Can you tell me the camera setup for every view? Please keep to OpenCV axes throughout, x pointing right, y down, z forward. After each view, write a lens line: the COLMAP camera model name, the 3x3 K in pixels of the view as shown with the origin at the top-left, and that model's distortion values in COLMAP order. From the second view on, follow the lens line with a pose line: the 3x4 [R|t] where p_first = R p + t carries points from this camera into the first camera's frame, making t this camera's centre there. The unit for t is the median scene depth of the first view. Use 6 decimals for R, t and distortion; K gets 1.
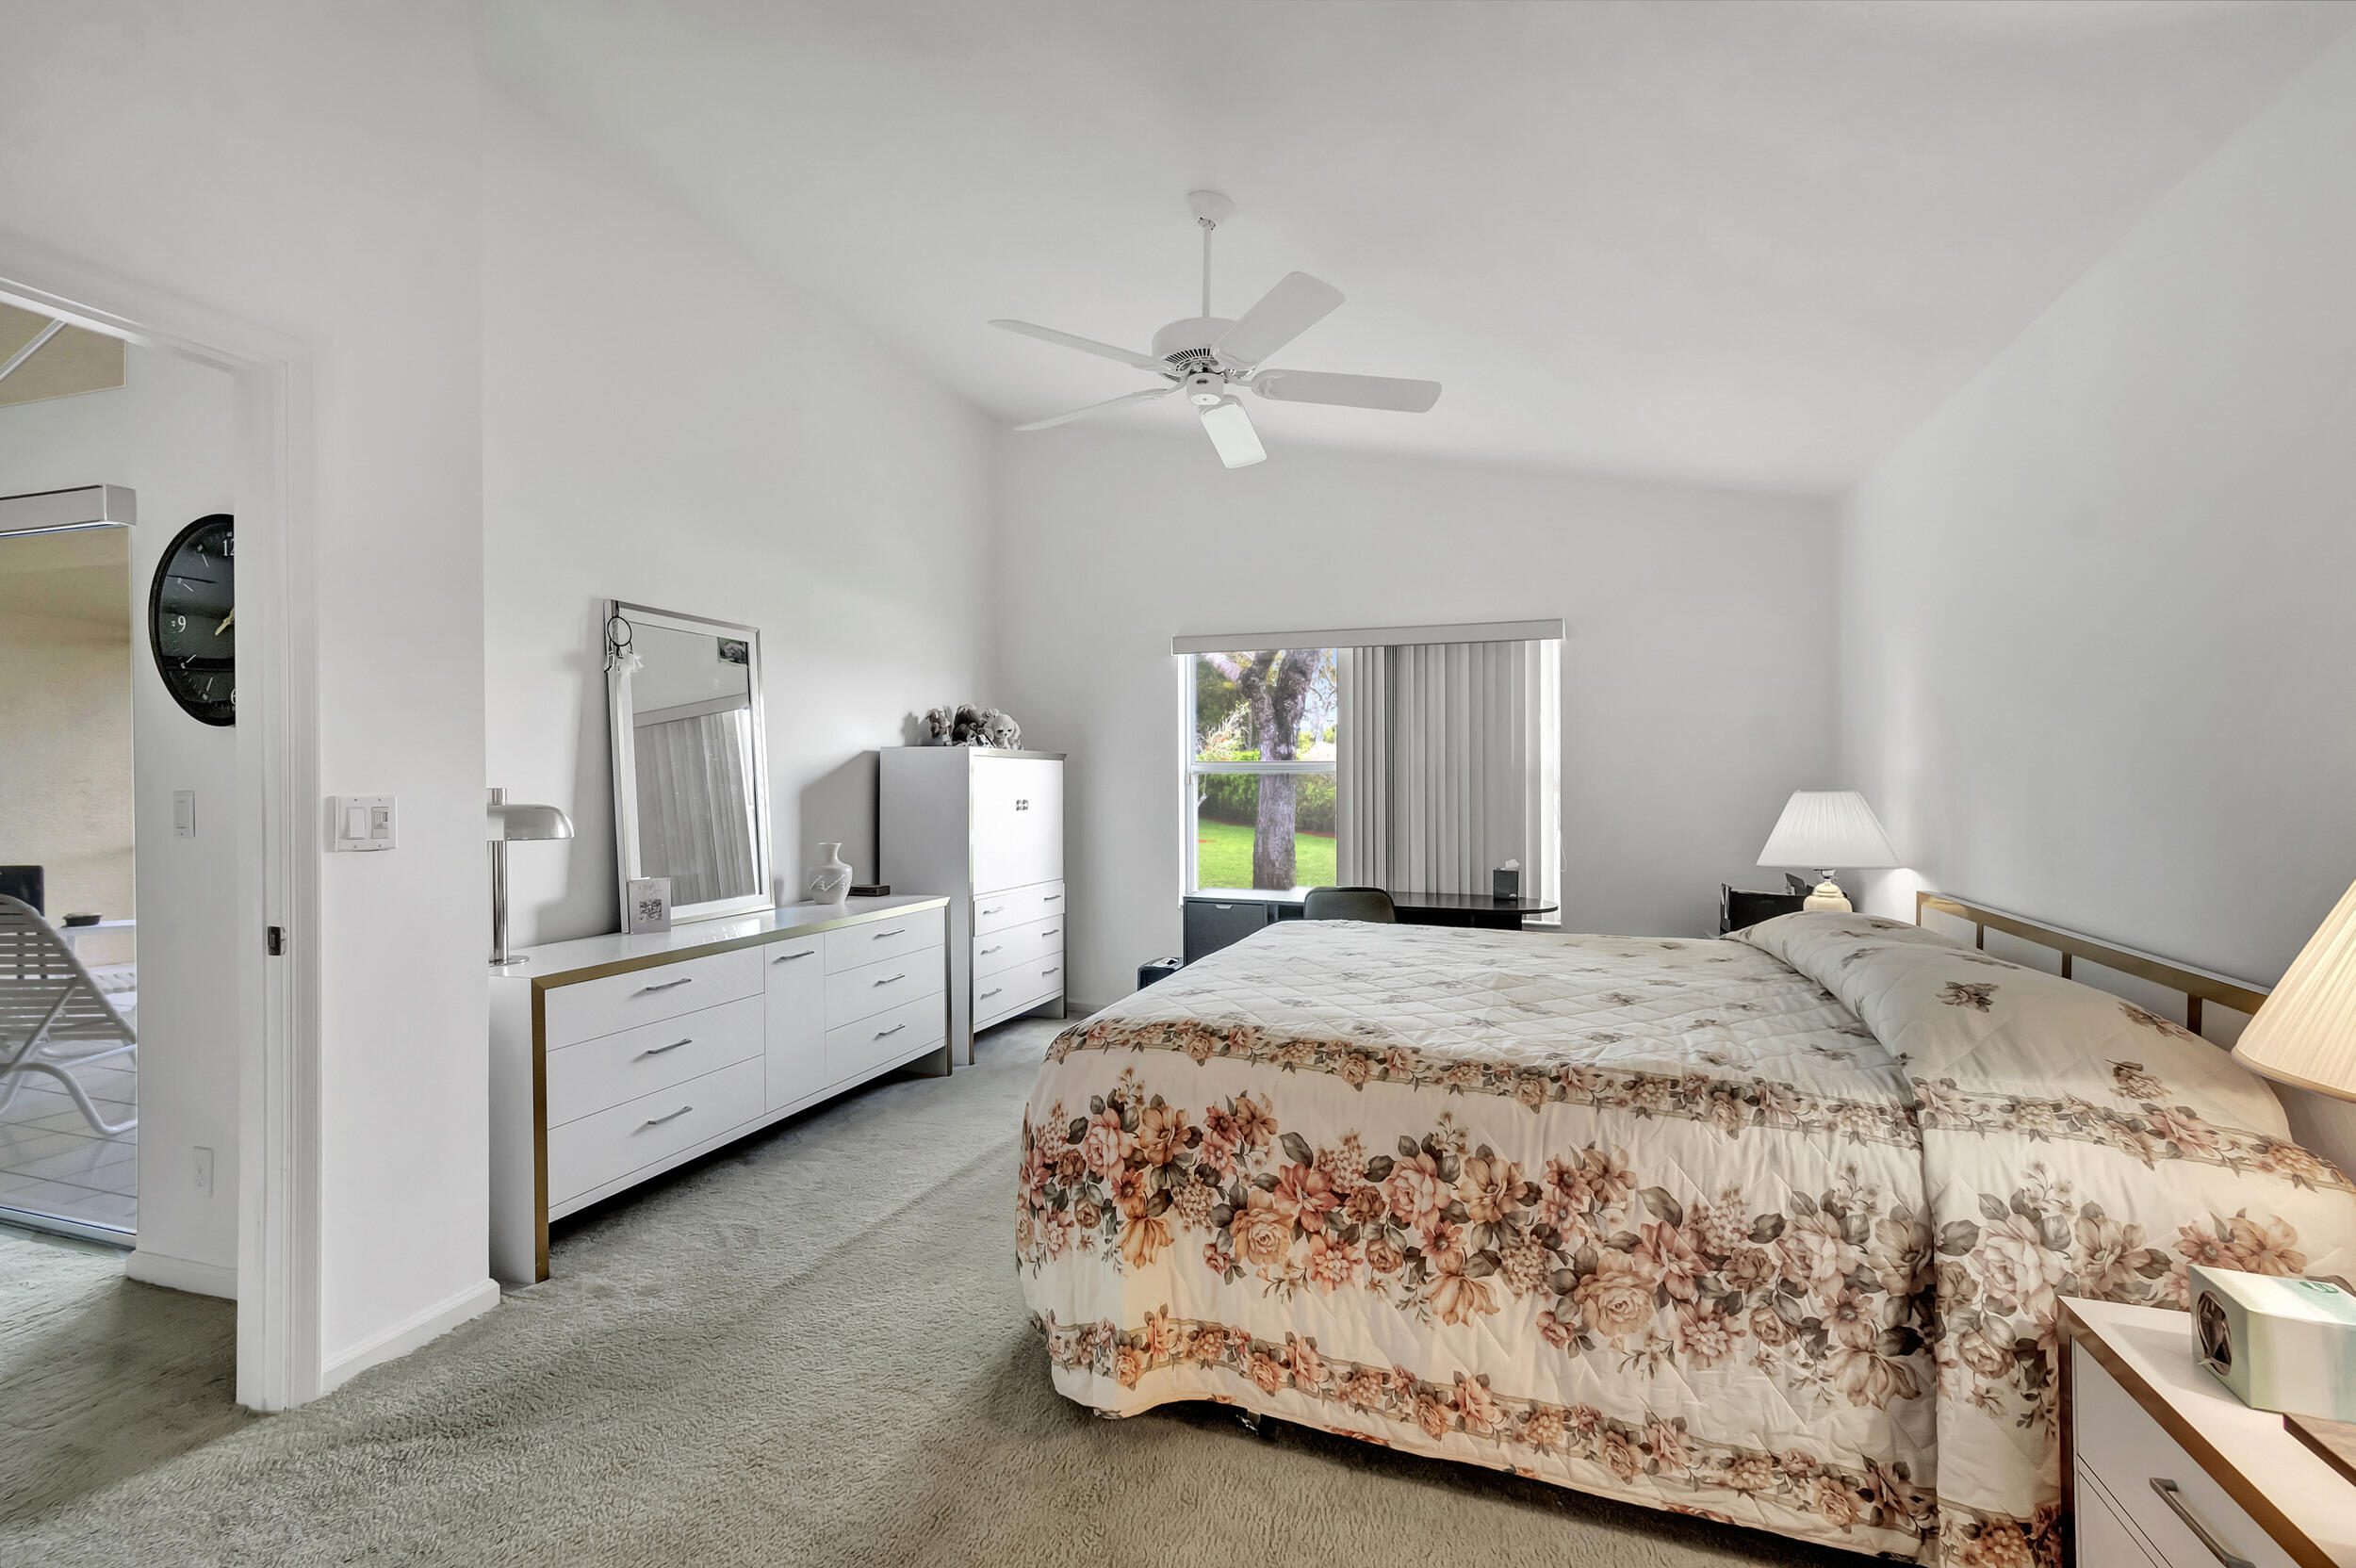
lens RADIAL K [[1051.0, 0, 1169.2], [0, 1051.0, 788.1], [0, 0, 1]] dist [0.021126, -0.000180]
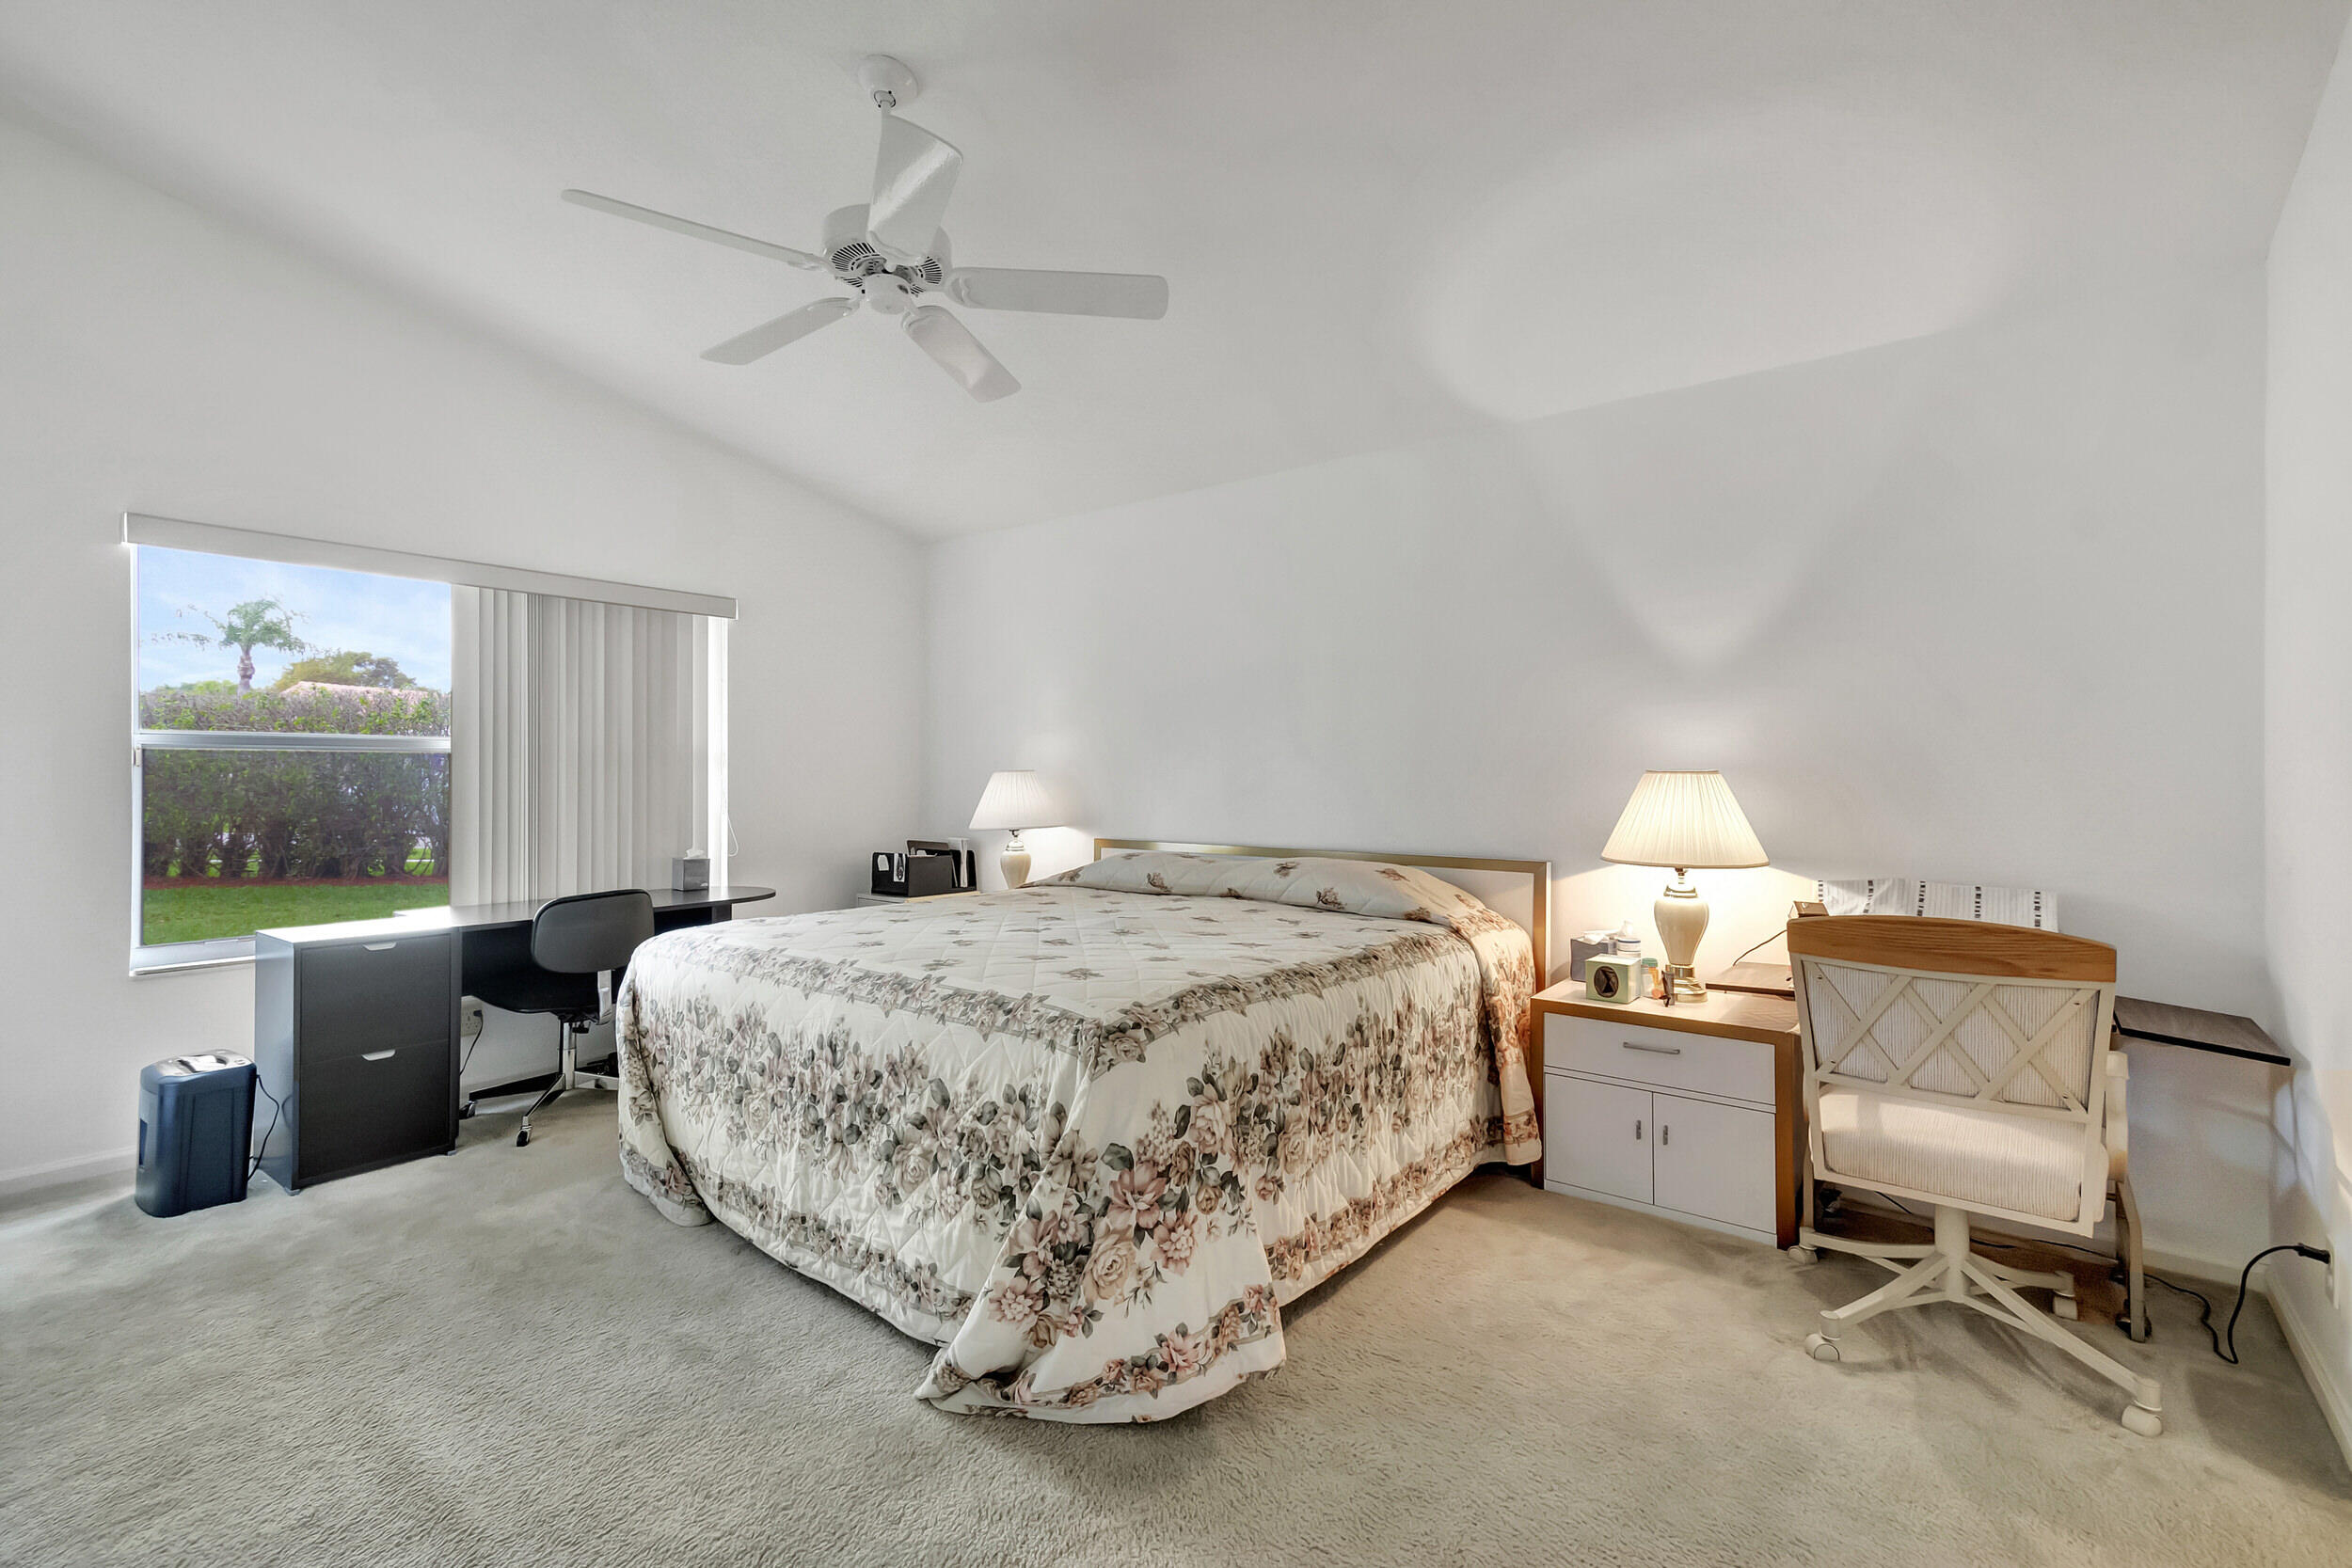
lens RADIAL K [[1032.9, 0, 1162.3], [0, 1032.9, 777.7], [0, 0, 1]] dist [0.000743, -0.000234]
pose [[0.319124, 0.001050, 0.947712, -1.005282], [0.004718, 0.999985, -0.002697, 0.026136], [-0.947701, 0.005332, 0.319114, 0.762760]]
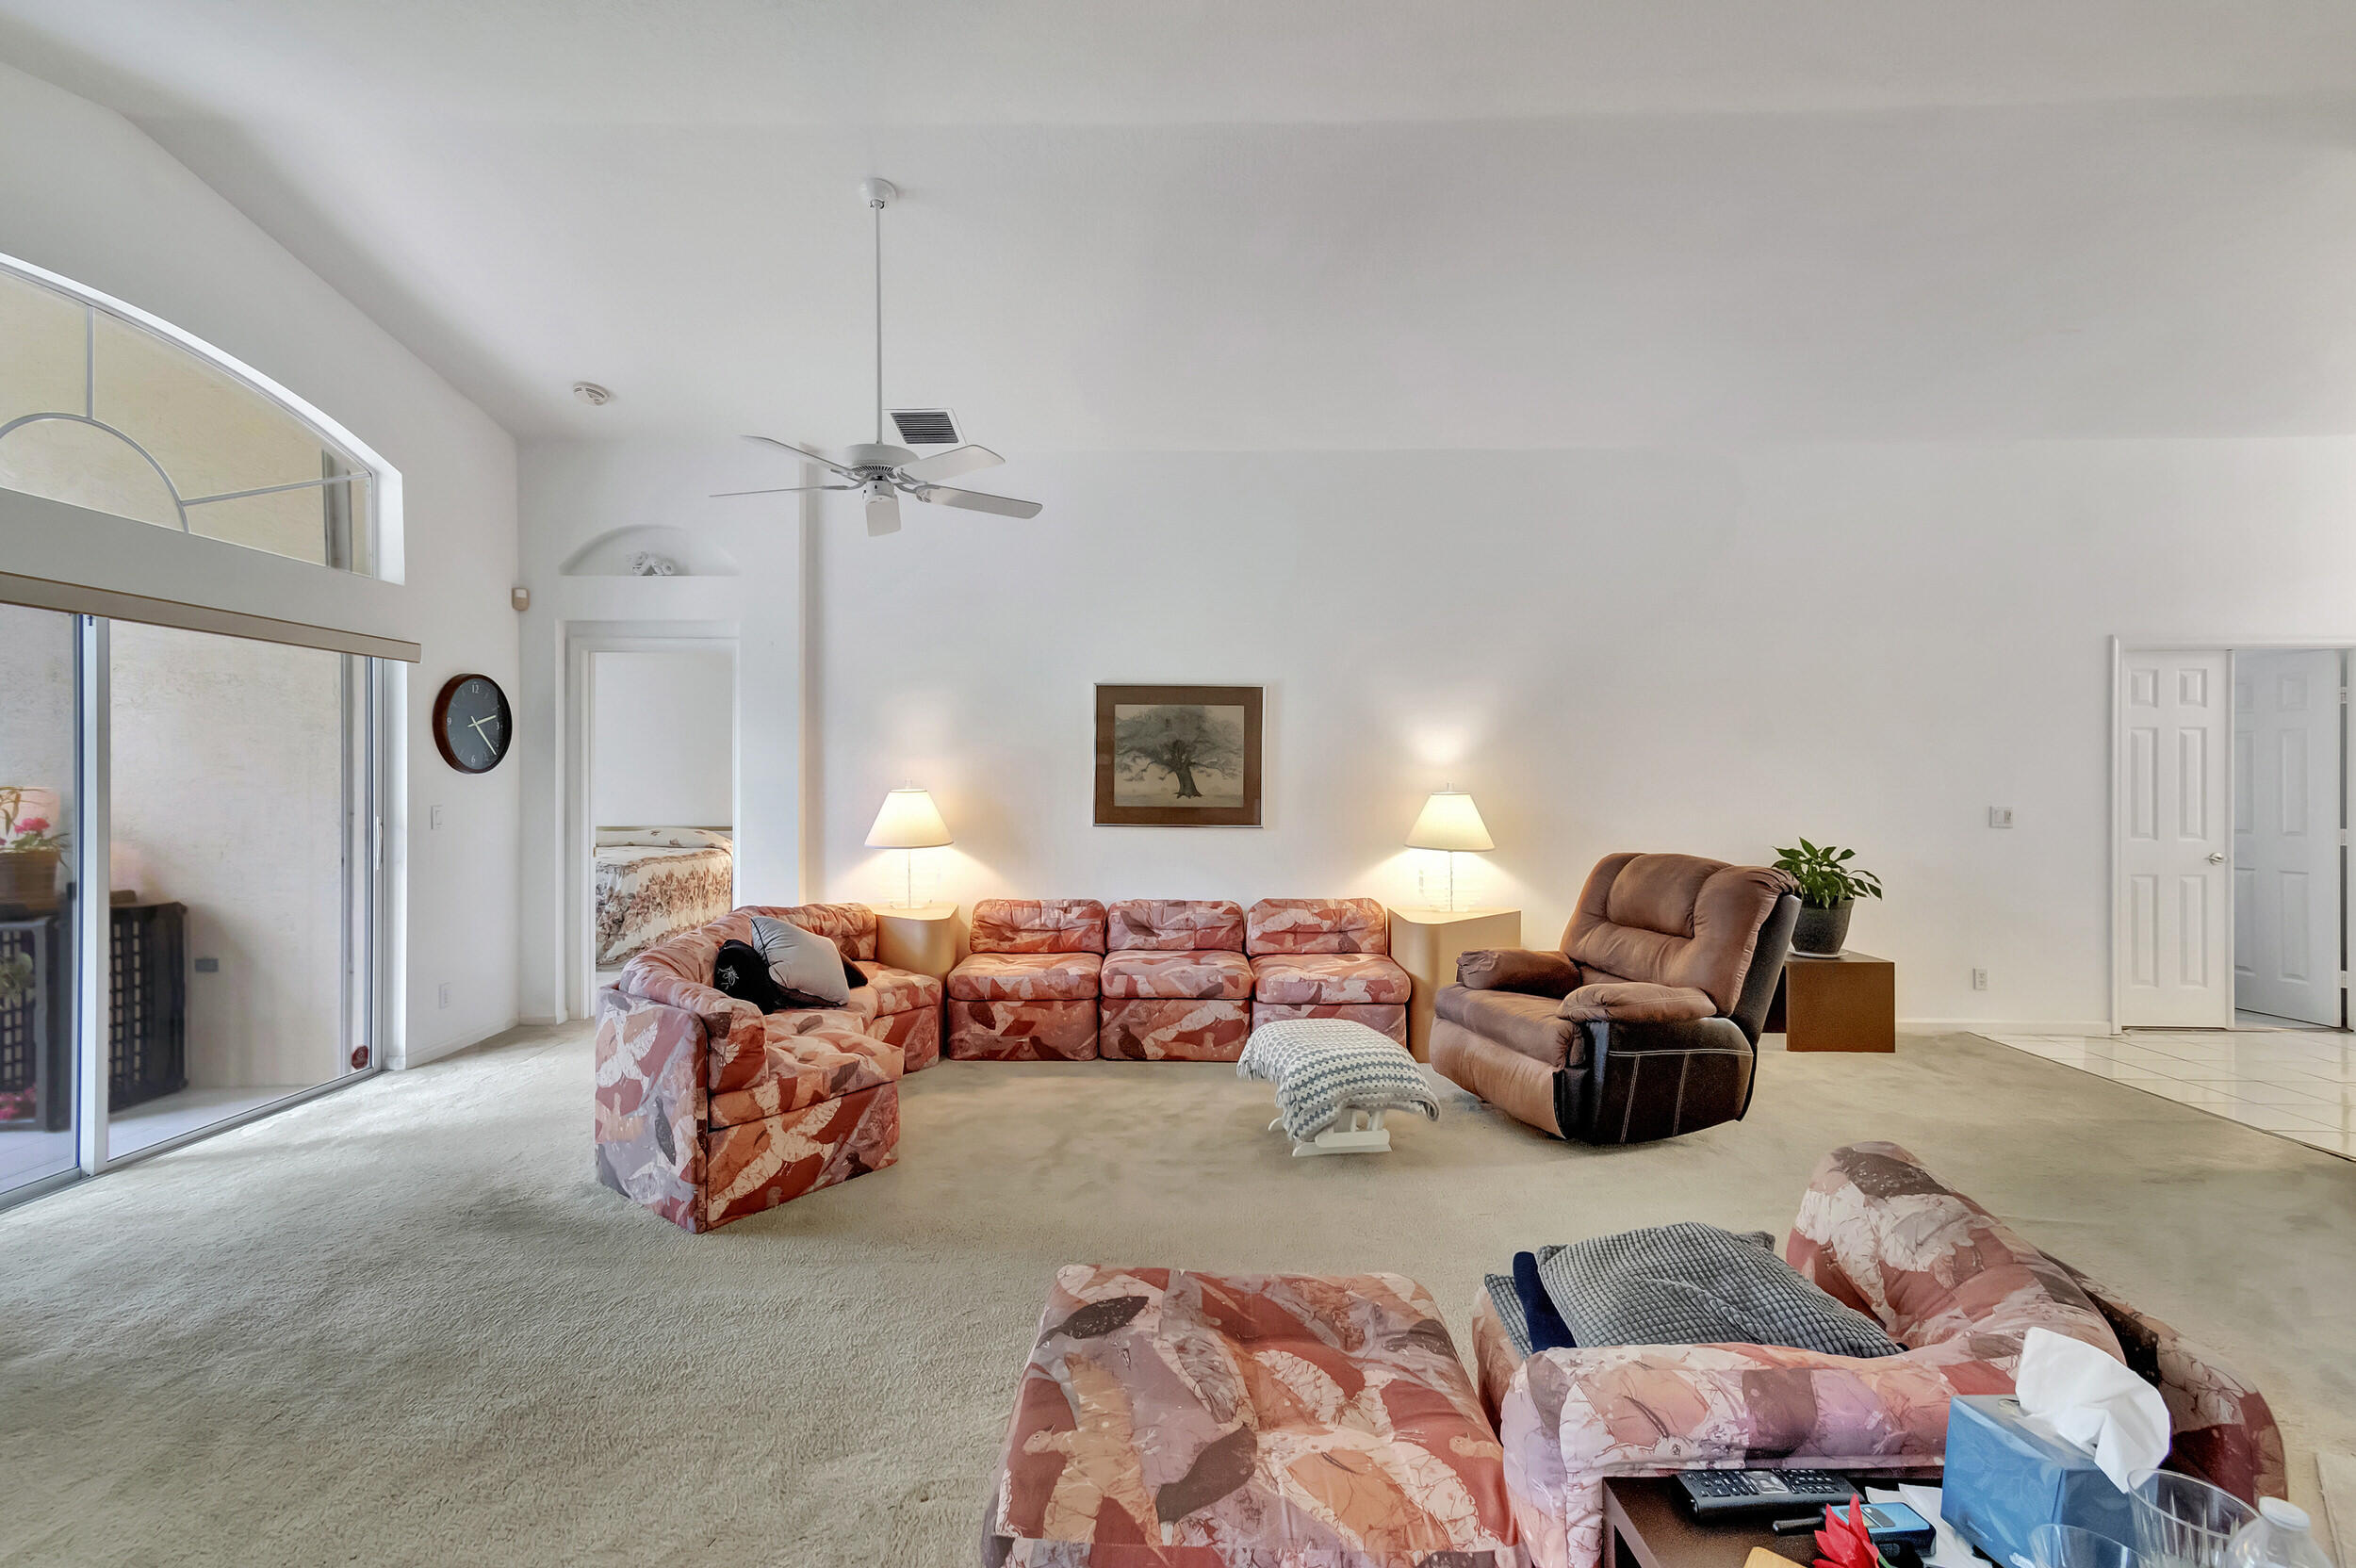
lens RADIAL K [[1034.7, 0, 1164.3], [0, 1034.7, 777.7], [0, 0, 1]] dist [0.000743, -0.000234]
pose [[-0.330594, 0.004618, 0.943762, -4.257024], [0.005075, 0.999982, -0.003115, -0.037205], [-0.943760, 0.003760, -0.330611, 0.523565]]
